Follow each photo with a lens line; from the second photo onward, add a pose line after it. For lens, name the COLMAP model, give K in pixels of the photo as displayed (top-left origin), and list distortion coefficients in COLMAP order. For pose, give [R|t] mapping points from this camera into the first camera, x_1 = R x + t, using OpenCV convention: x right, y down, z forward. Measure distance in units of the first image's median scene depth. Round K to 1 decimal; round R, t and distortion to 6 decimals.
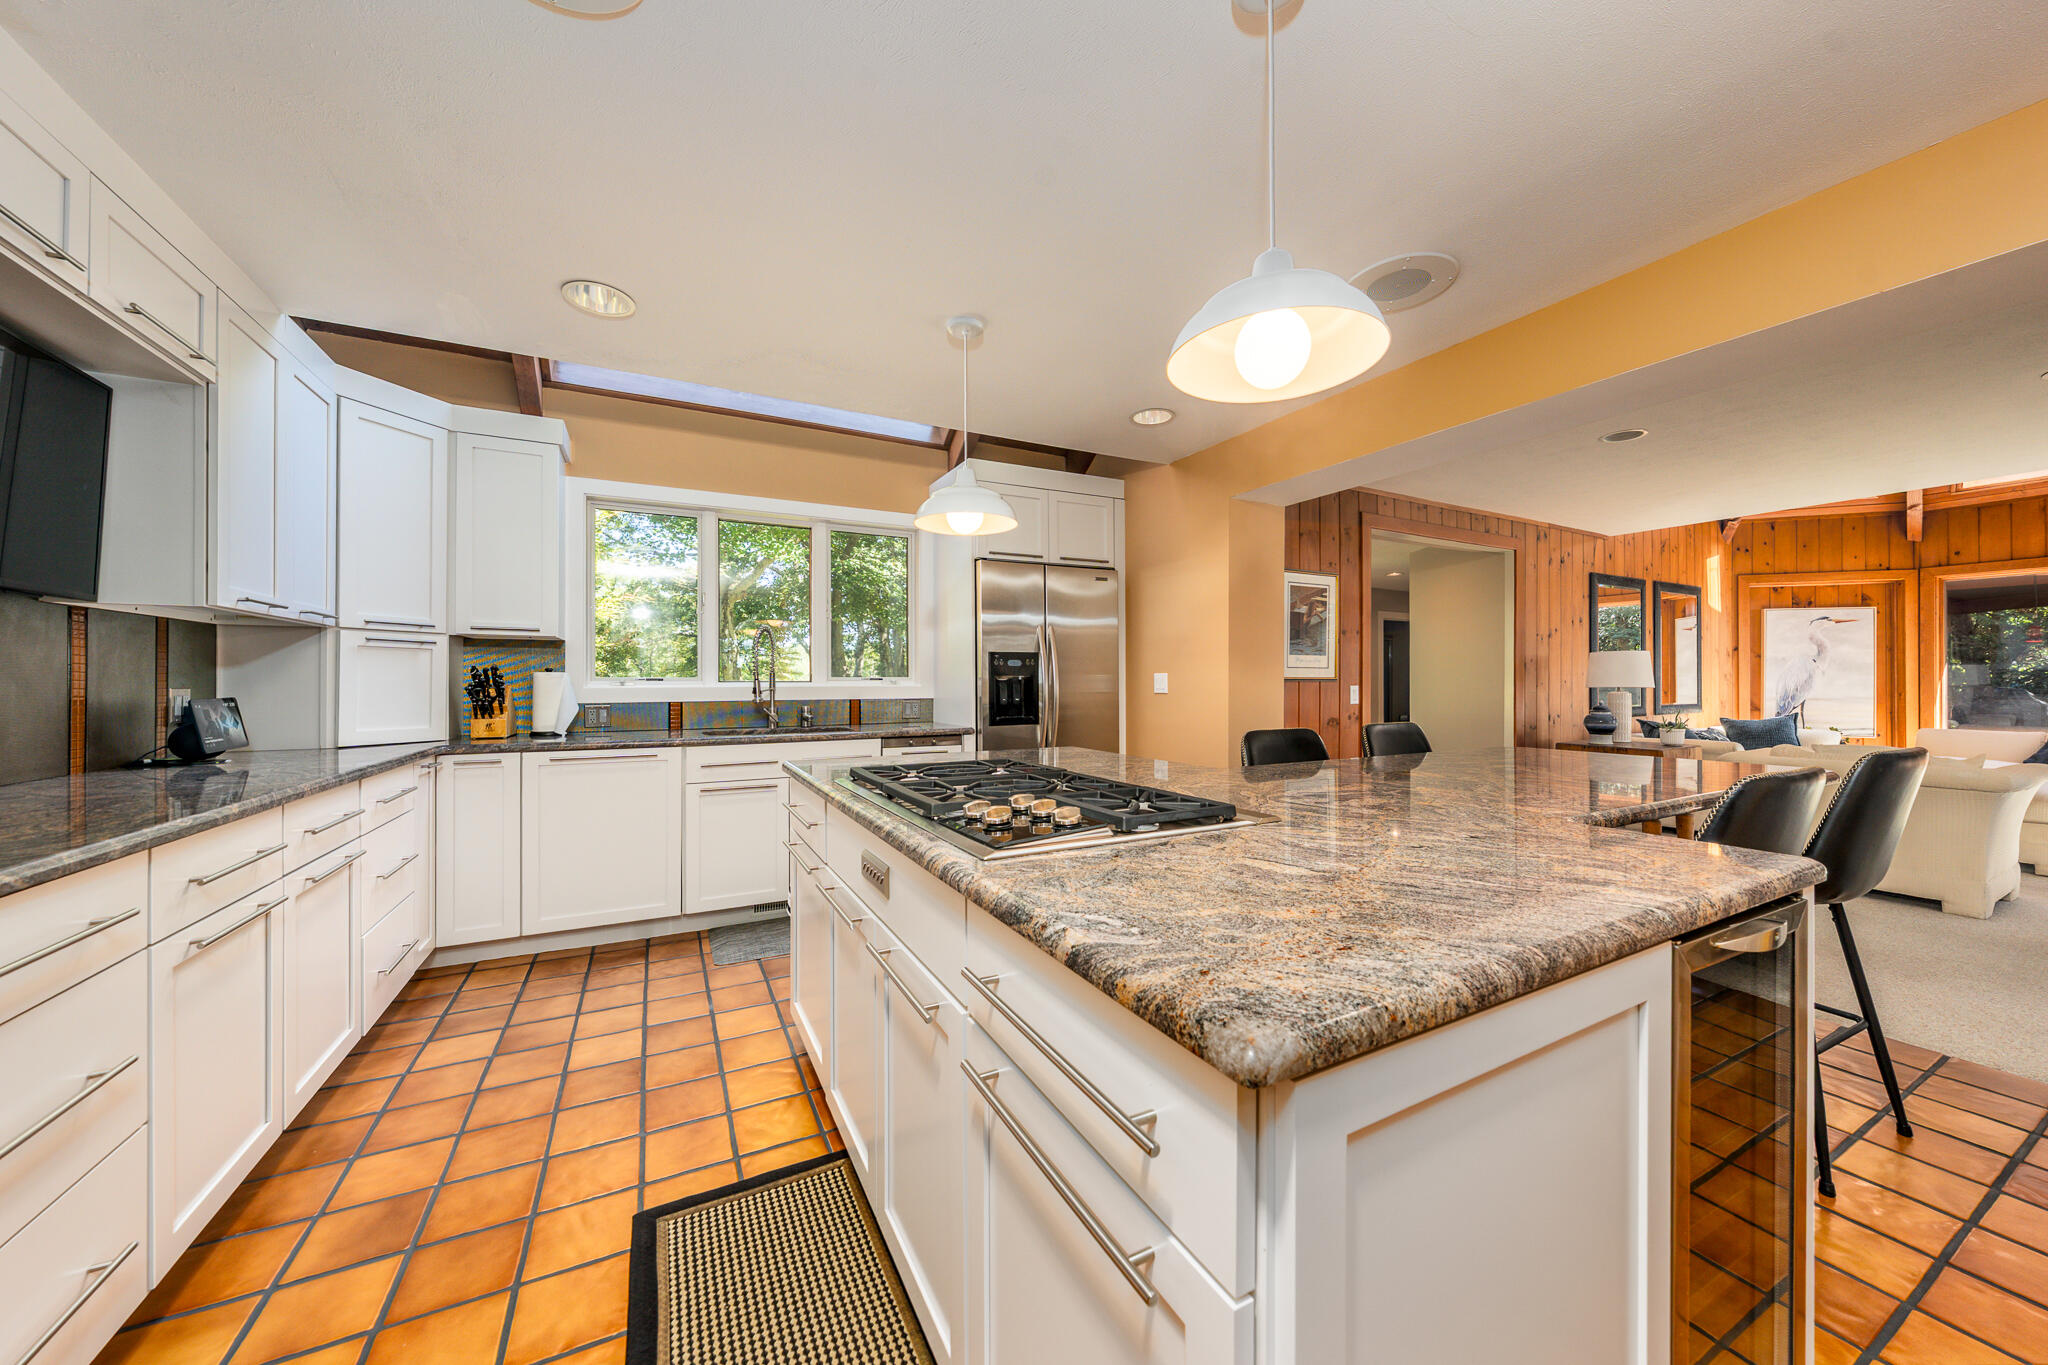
lens RADIAL K [[699.7, 0, 1026.5], [0, 699.7, 676.2], [0, 0, 1]] dist [-0.004853, 0.000103]
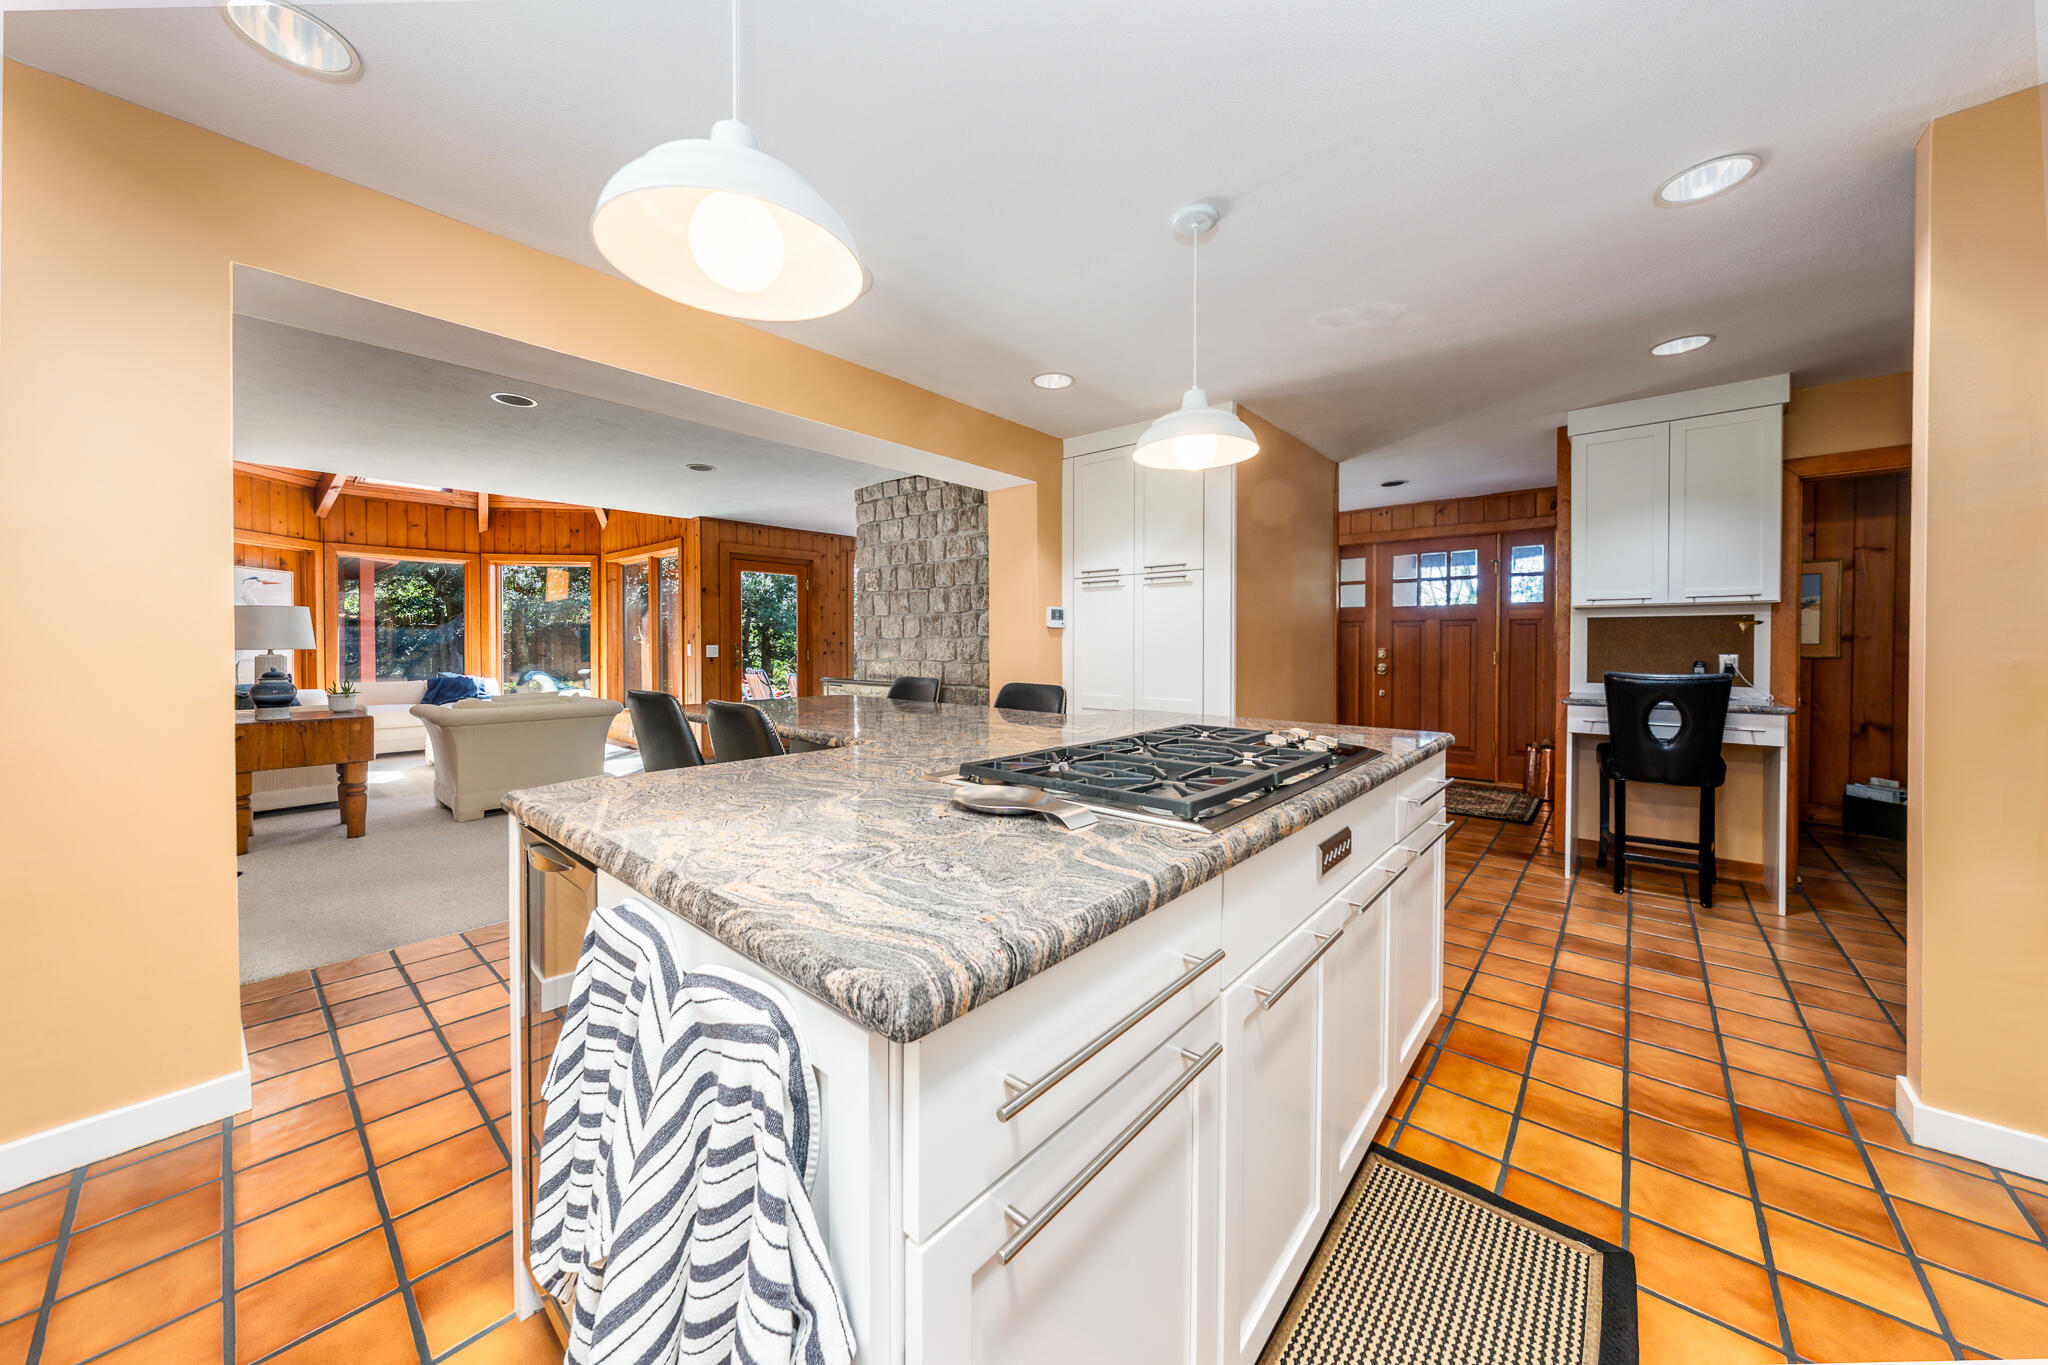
lens RADIAL K [[699.7, 0, 1024.4], [0, 699.7, 646.5], [0, 0, 1]] dist [-0.004853, 0.000103]
pose [[-0.371292, -0.006680, 0.928492, -0.187146], [-0.002733, 0.999978, 0.006101, 0.005115], [-0.928512, -0.000273, -0.371302, 0.351855]]
